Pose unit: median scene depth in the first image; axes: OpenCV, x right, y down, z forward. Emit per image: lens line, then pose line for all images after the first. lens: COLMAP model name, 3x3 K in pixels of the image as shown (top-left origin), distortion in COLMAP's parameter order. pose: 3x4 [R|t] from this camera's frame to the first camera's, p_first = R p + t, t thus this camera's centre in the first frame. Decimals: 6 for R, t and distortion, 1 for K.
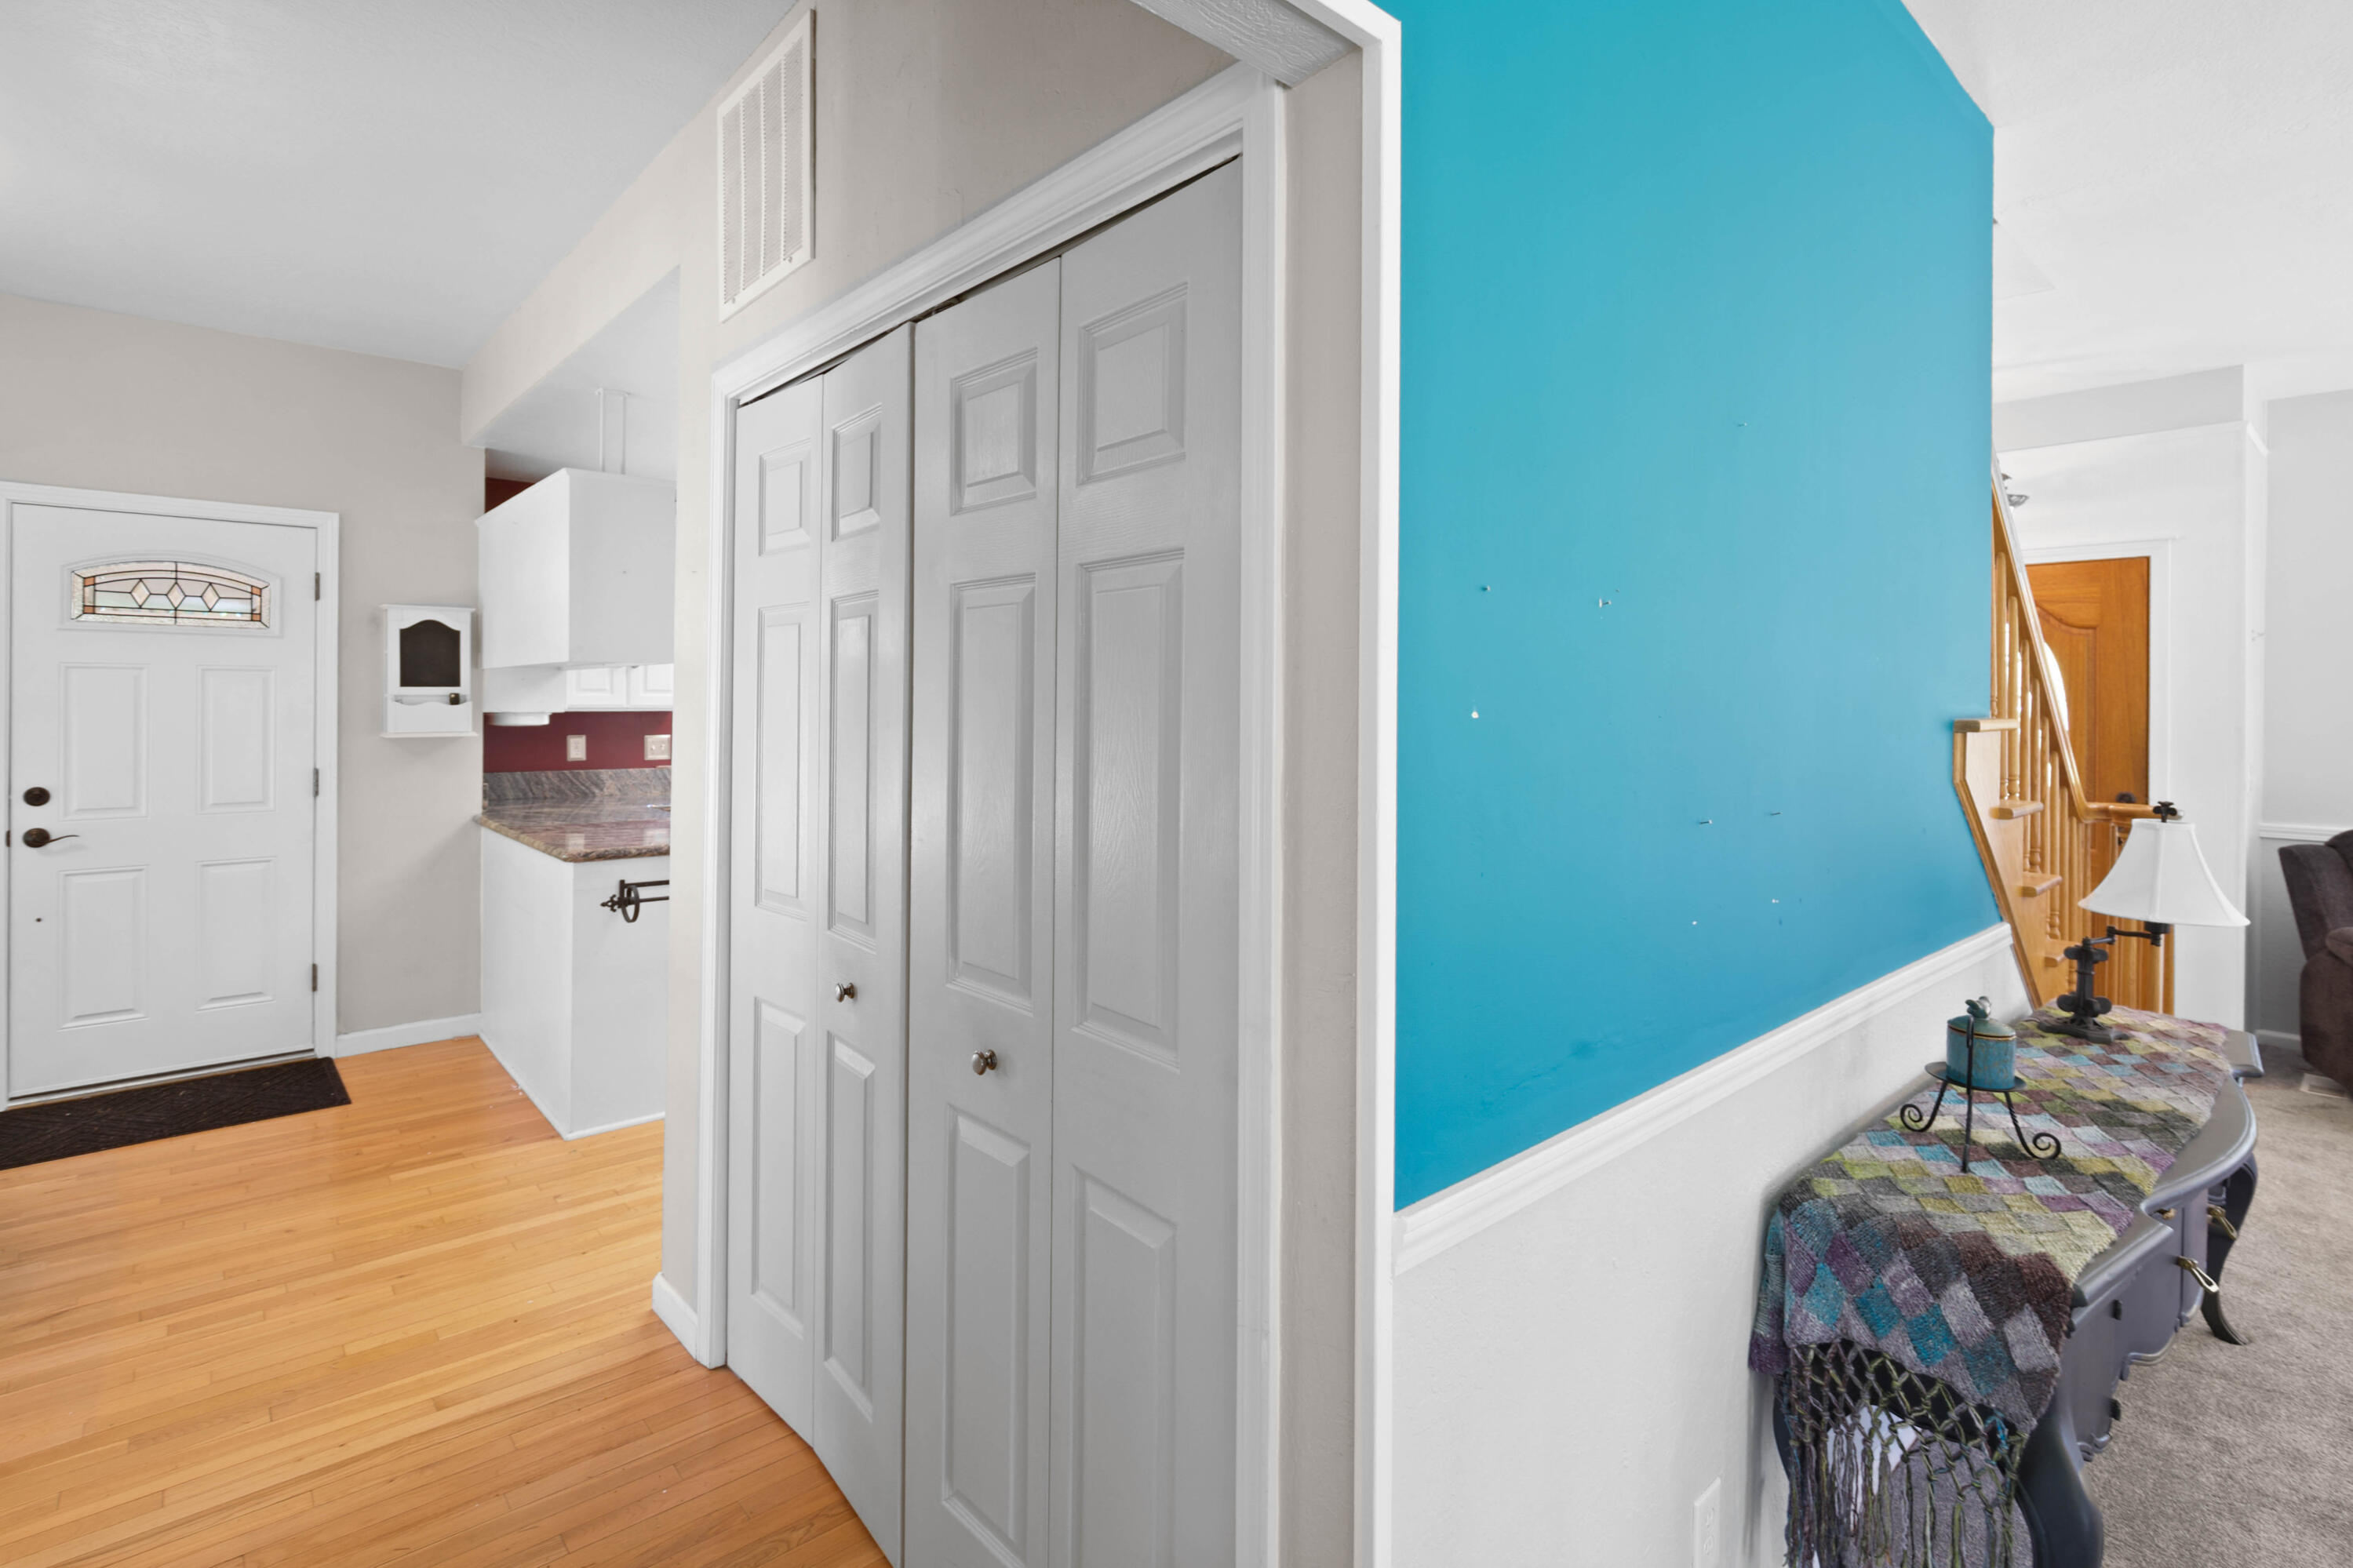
lens RADIAL K [[1102.0, 0, 1152.5], [0, 1102.0, 694.1], [0, 0, 1]] dist [-0.000079, -0.002438]
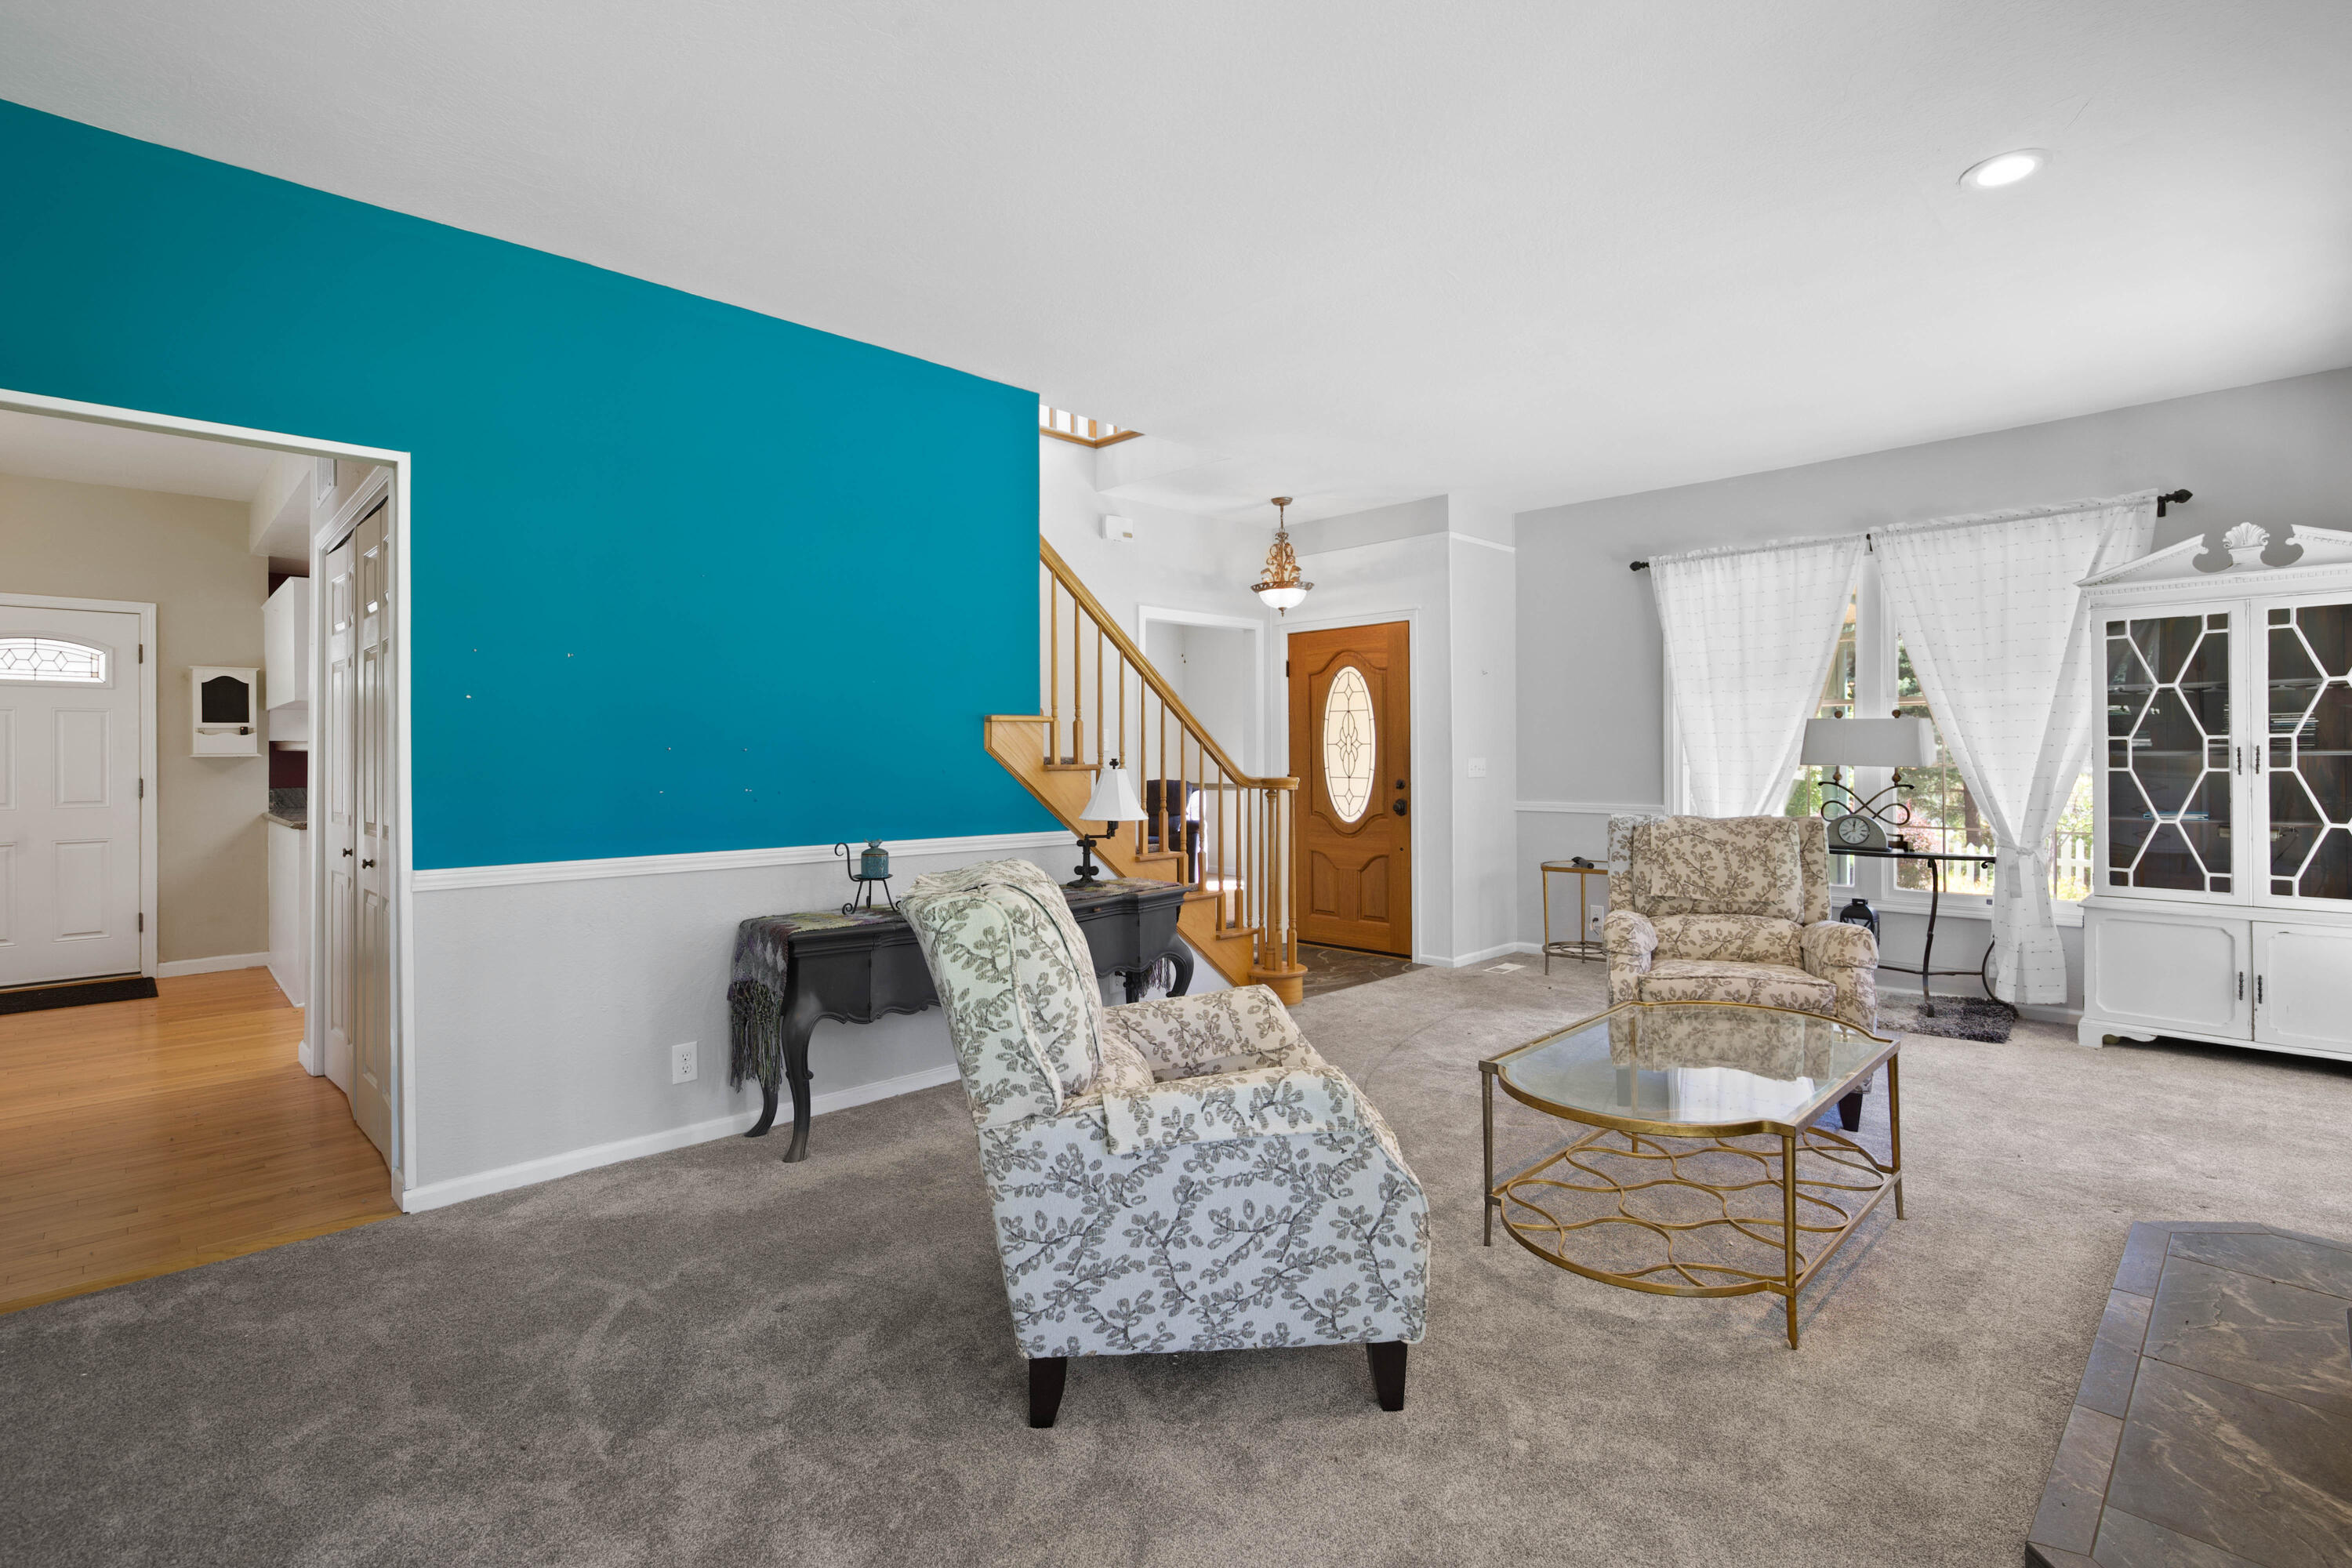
lens RADIAL K [[1101.7, 0, 1162.3], [0, 1101.7, 745.7], [0, 0, 1]] dist [-0.000079, -0.002438]
pose [[0.999215, -0.013407, 0.037271, 0.522215], [0.013544, 0.999902, -0.003439, 0.046020], [-0.037221, 0.003942, 0.999299, -0.490444]]
